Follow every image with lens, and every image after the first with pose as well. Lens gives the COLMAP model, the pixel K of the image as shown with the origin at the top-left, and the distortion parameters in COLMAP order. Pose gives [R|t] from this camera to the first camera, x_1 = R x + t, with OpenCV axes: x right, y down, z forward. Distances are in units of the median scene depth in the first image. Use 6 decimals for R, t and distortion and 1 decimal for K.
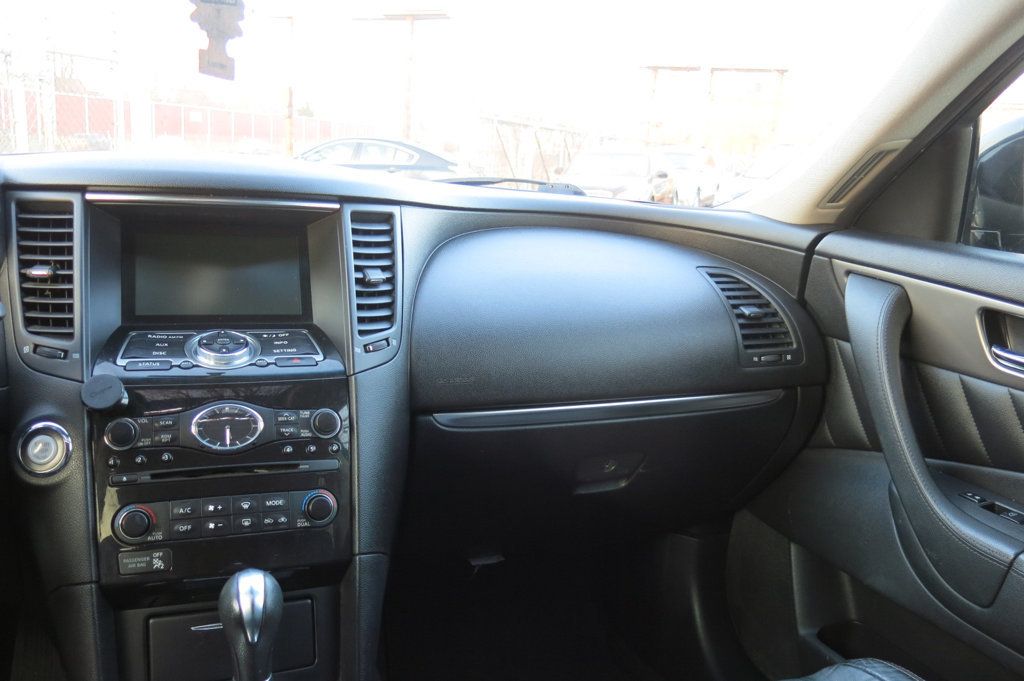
lens RADIAL K [[853.1, 0, 514.5], [0, 853.1, 343.5], [0, 0, 1]] dist [-0.022984, 0.002054]
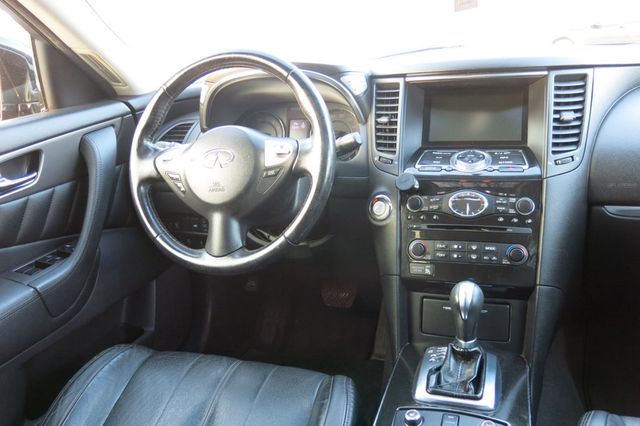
lens RADIAL K [[533.2, 0, 321.5], [0, 533.2, 214.9], [0, 0, 1]] dist [-0.022984, 0.002054]
pose [[0.757872, 0.090362, -0.646115, 0.155265], [-0.011834, 0.992103, 0.124869, -0.016406], [0.652296, -0.086989, 0.752956, -0.059727]]
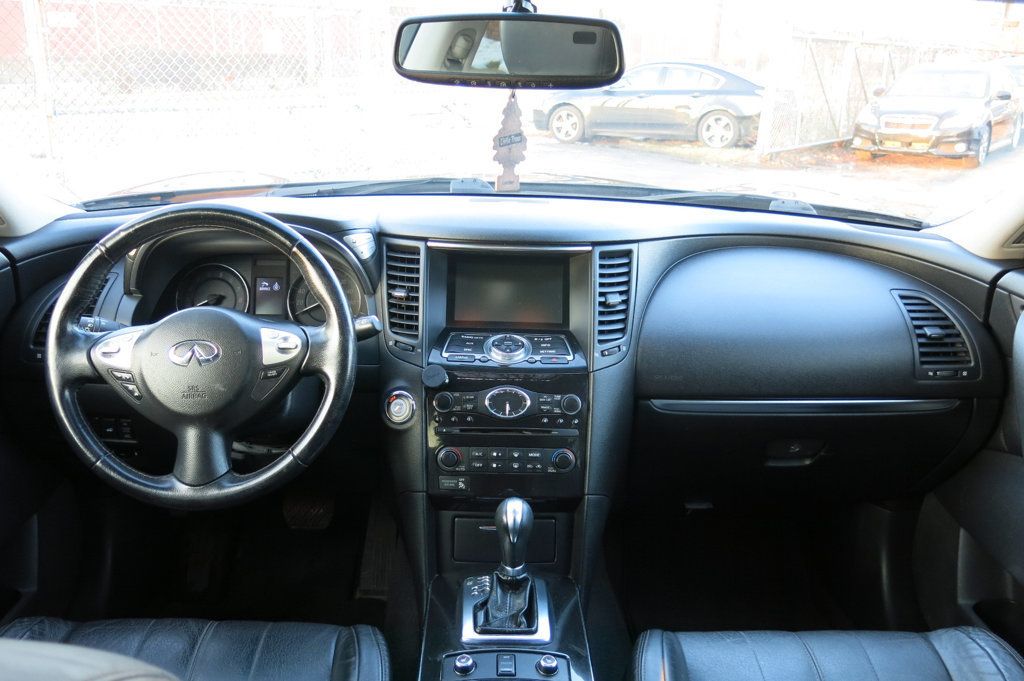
lens RADIAL K [[853.1, 0, 514.5], [0, 853.1, 343.5], [0, 0, 1]] dist [-0.022984, 0.002054]
pose [[0.939858, 0.076575, -0.332870, 0.168371], [-0.044691, 0.993737, 0.102421, -0.156926], [0.338628, -0.081385, 0.937394, -0.403898]]
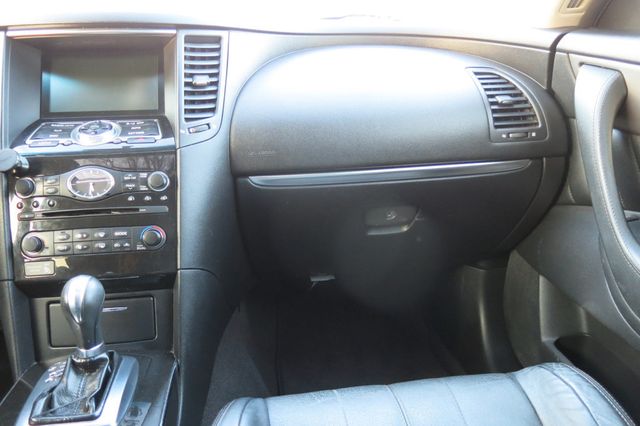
lens RADIAL K [[533.2, 0, 321.5], [0, 533.2, 214.9], [0, 0, 1]] dist [-0.022984, 0.002054]
pose [[0.970948, 0.011187, -0.239029, 0.273233], [0.019023, 0.992137, 0.123705, 0.042503], [0.238534, -0.124658, 0.963100, 0.173039]]
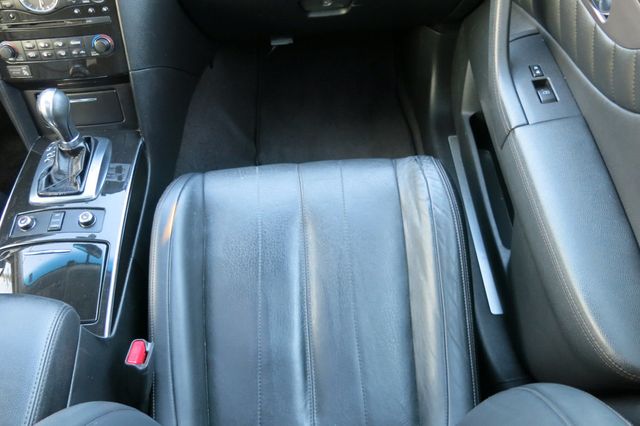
lens RADIAL K [[533.2, 0, 321.5], [0, 533.2, 214.9], [0, 0, 1]] dist [-0.022984, 0.002054]
pose [[0.943693, 0.197168, -0.265647, 0.548750], [0.032100, 0.744627, 0.666709, -0.257293], [0.329261, -0.637696, 0.696370, 0.152102]]
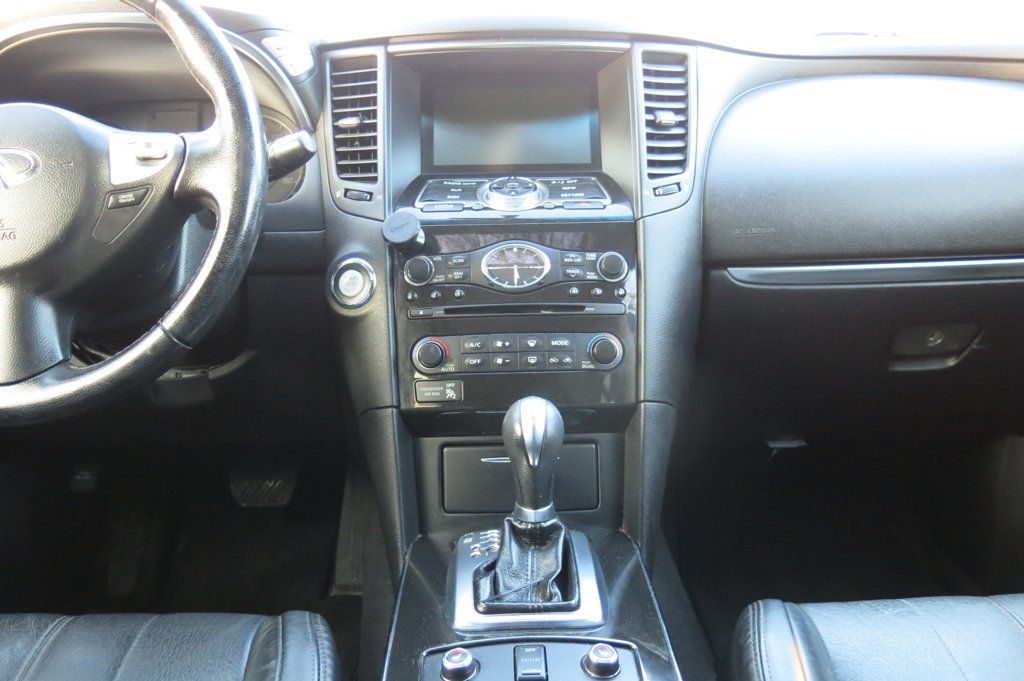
lens RADIAL K [[853.1, 0, 514.5], [0, 853.1, 343.5], [0, 0, 1]] dist [-0.022984, 0.002054]
pose [[0.937023, 0.027044, -0.348220, 0.014297], [0.000541, 0.996884, 0.078875, 0.103905], [0.349268, -0.074096, 0.934089, 0.049182]]
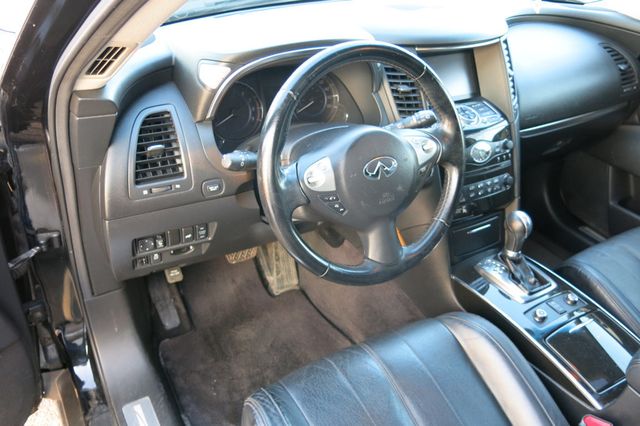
lens RADIAL K [[547.6, 0, 320.5], [0, 547.6, 186.0], [0, 0, 1]] dist [0.003073, 0.002206]
pose [[0.983692, -0.074305, 0.163795, -0.973051], [0.015622, 0.942531, 0.333753, -0.306603], [-0.179181, -0.325751, 0.928321, -0.330462]]
